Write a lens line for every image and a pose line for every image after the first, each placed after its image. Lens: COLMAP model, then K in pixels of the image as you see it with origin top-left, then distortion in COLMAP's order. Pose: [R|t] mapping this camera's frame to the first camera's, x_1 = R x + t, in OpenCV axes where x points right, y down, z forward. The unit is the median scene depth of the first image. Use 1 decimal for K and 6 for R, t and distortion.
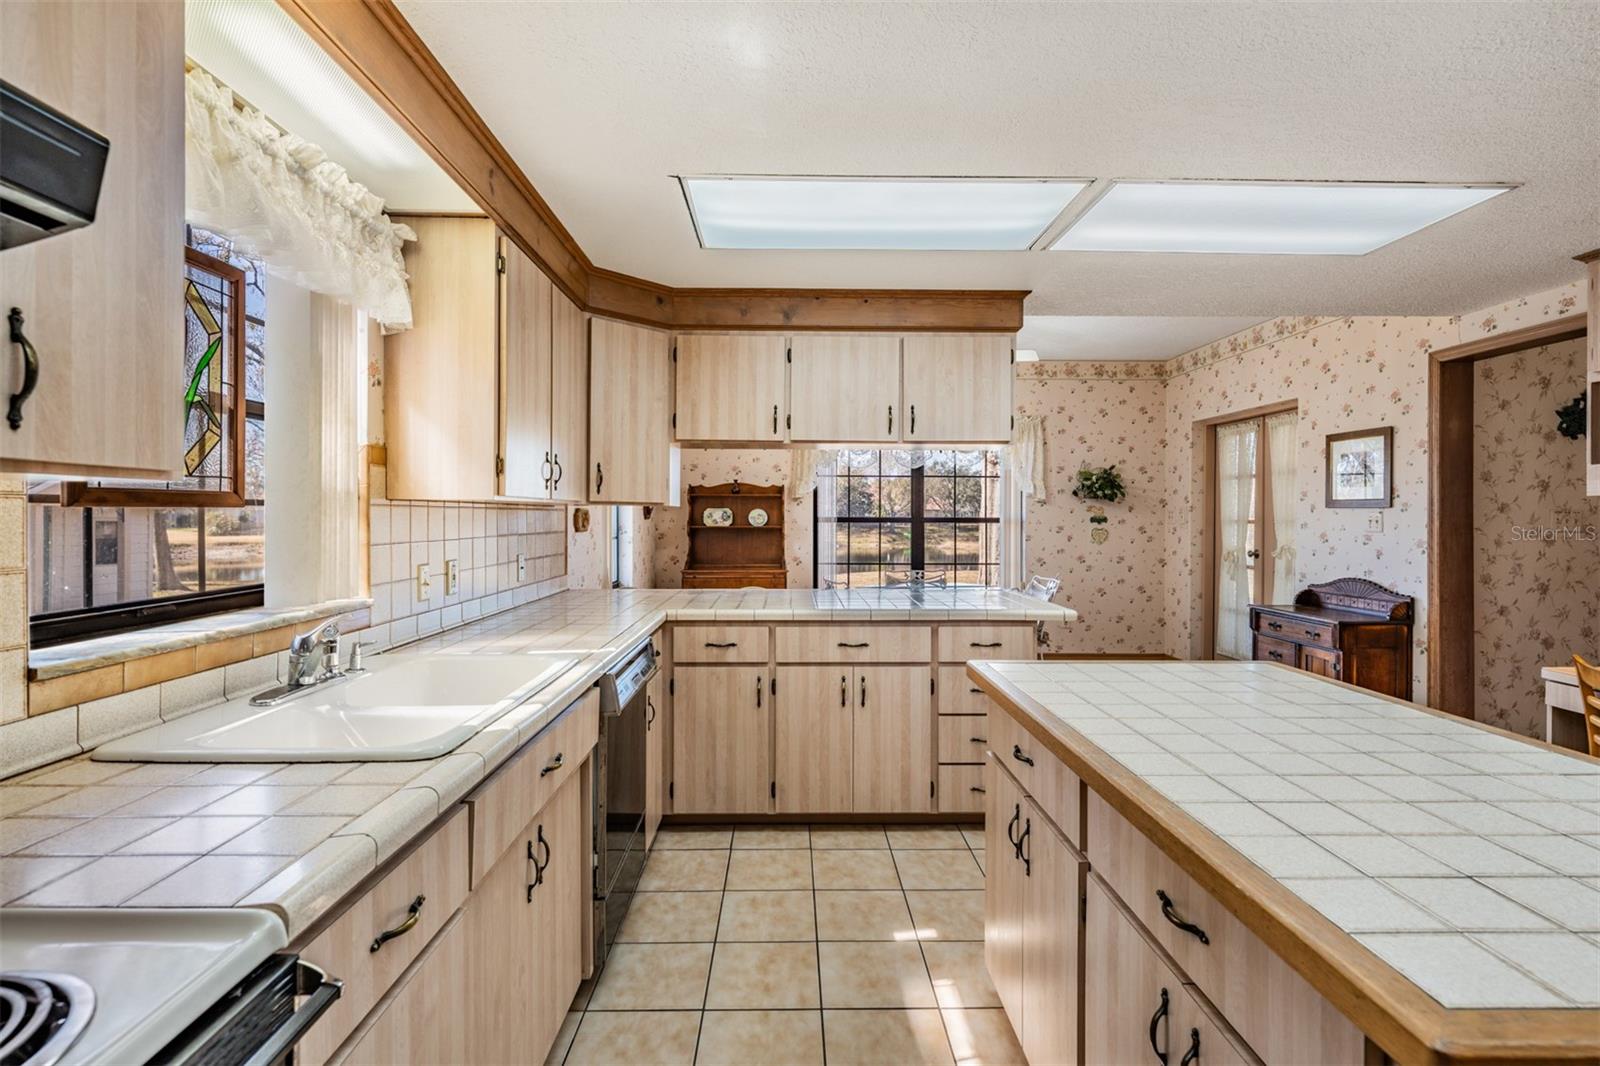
lens RADIAL K [[761.7, 0, 812.5], [0, 761.7, 522.8], [0, 0, 1]] dist [0.001195, -0.000819]
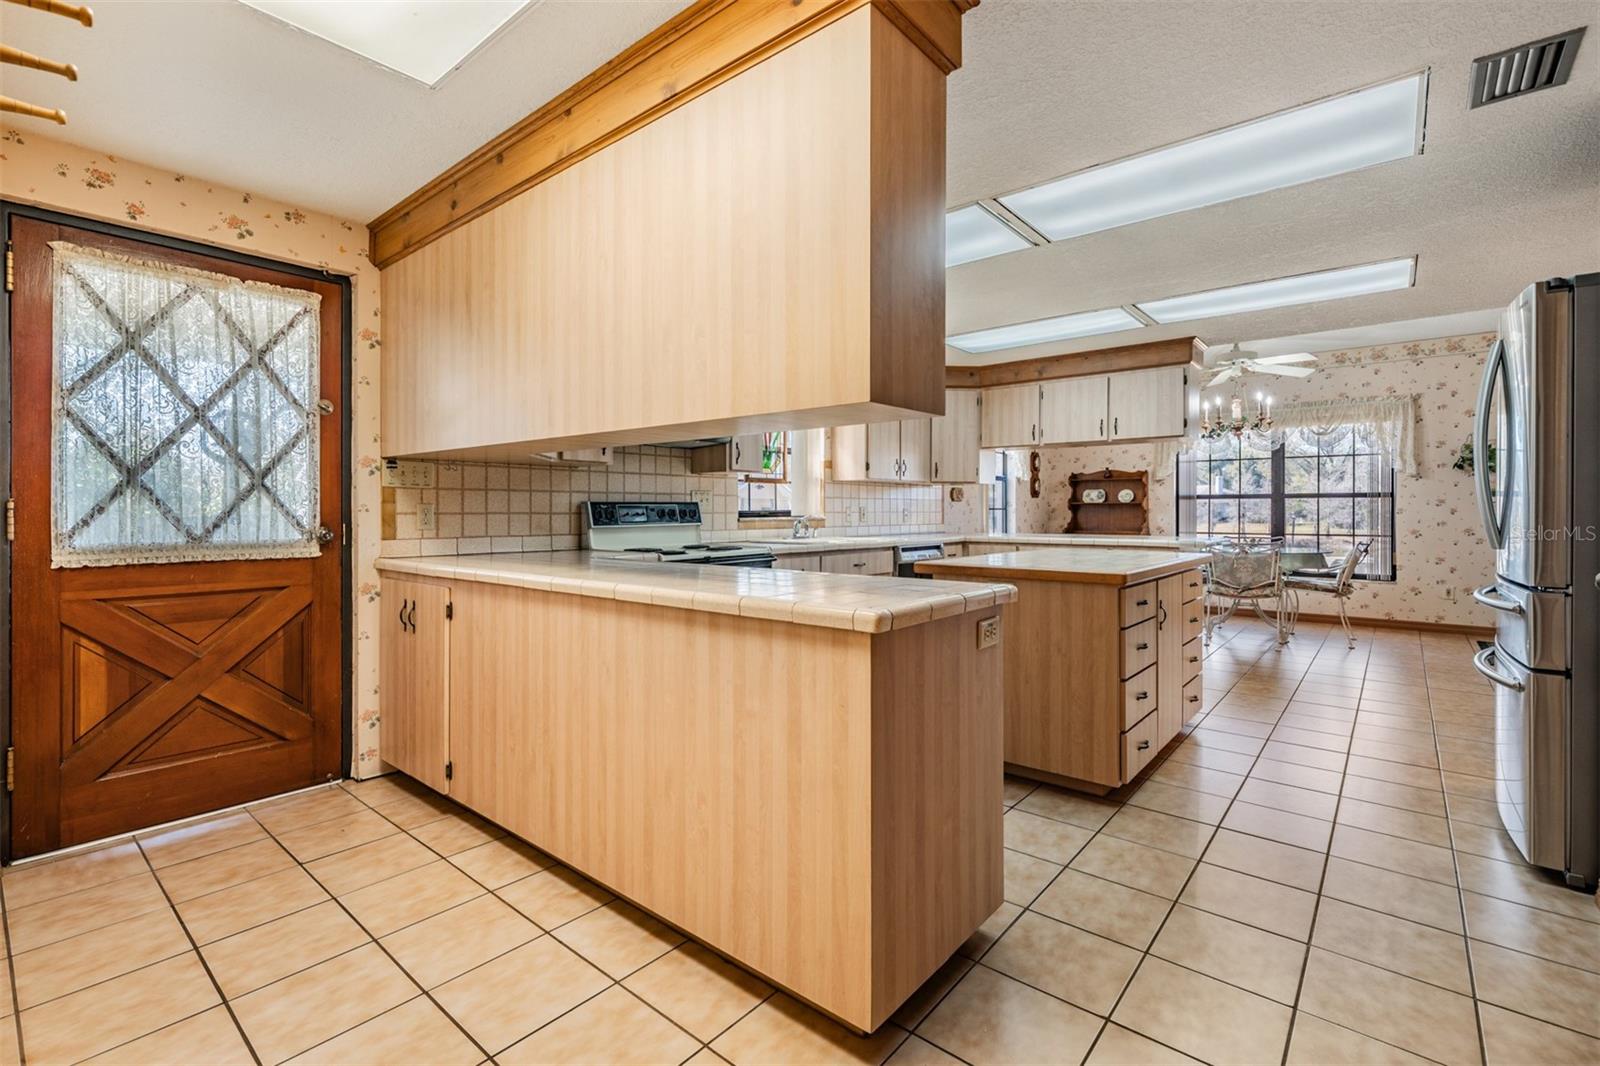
lens RADIAL K [[703.4, 0, 785.4], [0, 703.4, 514.2], [0, 0, 1]] dist [0.001761, -0.002153]
pose [[0.740073, 0.000548, -0.672526, 0.619848], [-0.002813, 0.999993, -0.002281, 0.058561], [0.672521, 0.003580, 0.740070, -0.589356]]
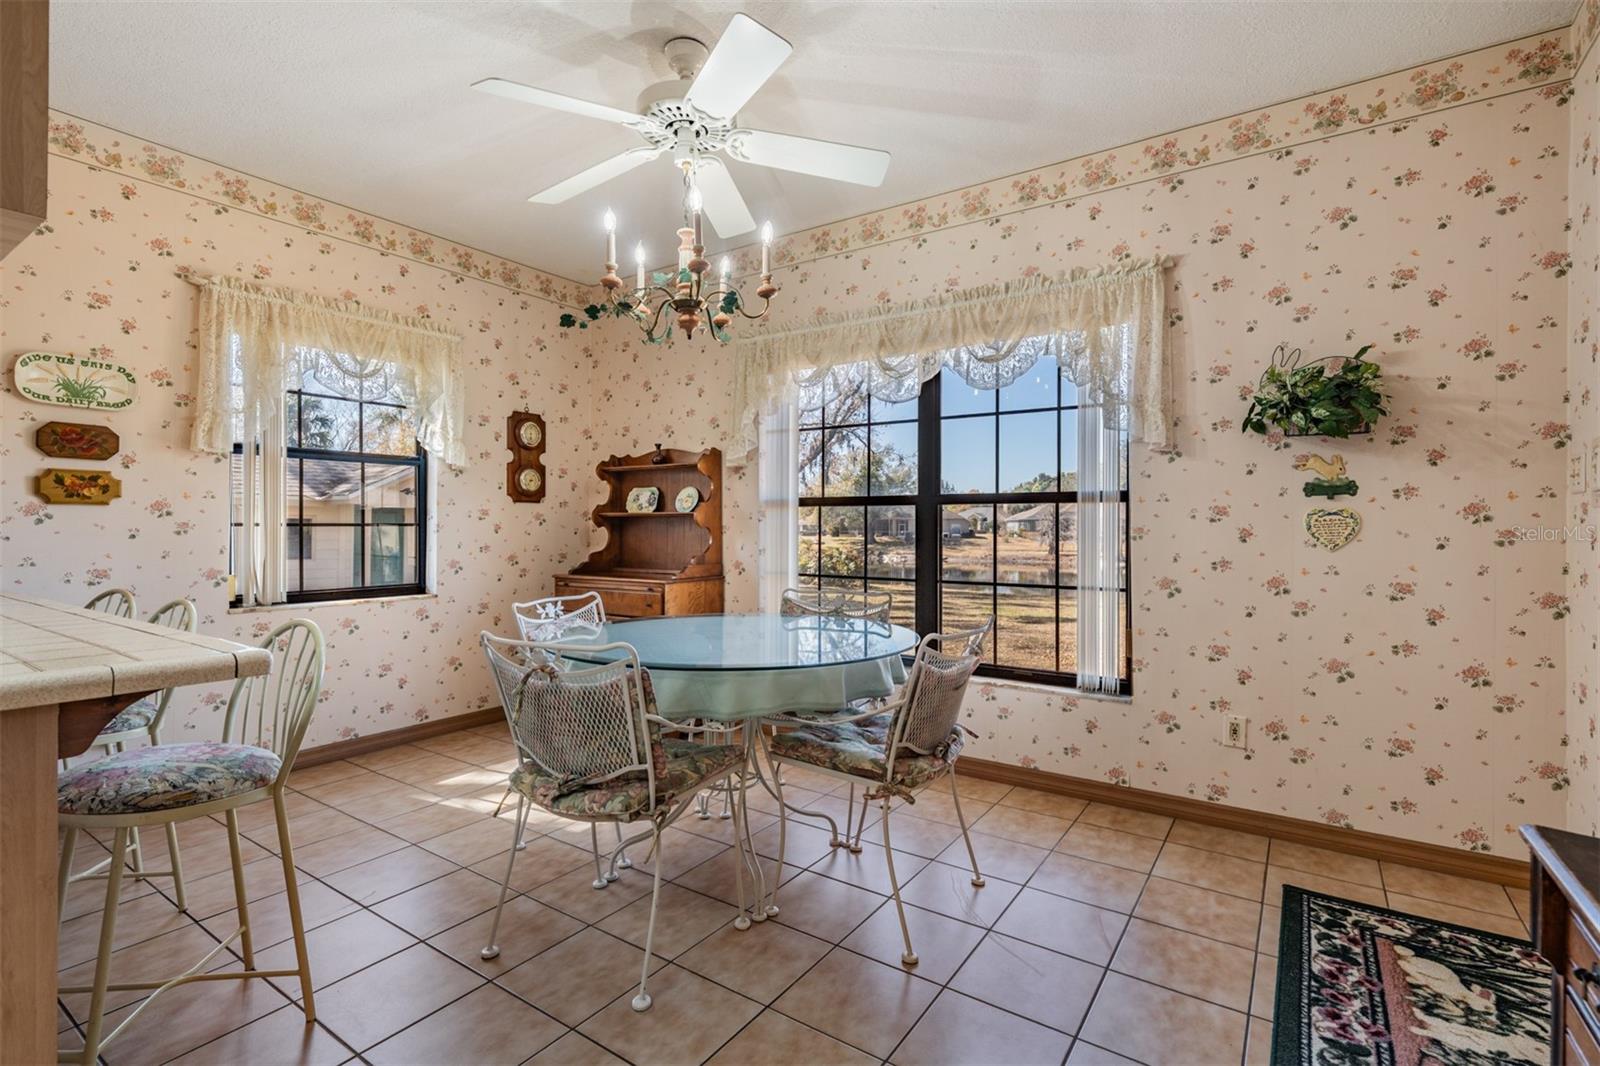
lens RADIAL K [[761.7, 0, 769.5], [0, 761.7, 526.6], [0, 0, 1]] dist [0.001195, -0.000819]
pose [[0.806919, 0.000488, -0.590662, 0.750915], [-0.005406, 0.999964, -0.006560, 0.040406], [0.590637, 0.008486, 0.806893, 1.012586]]
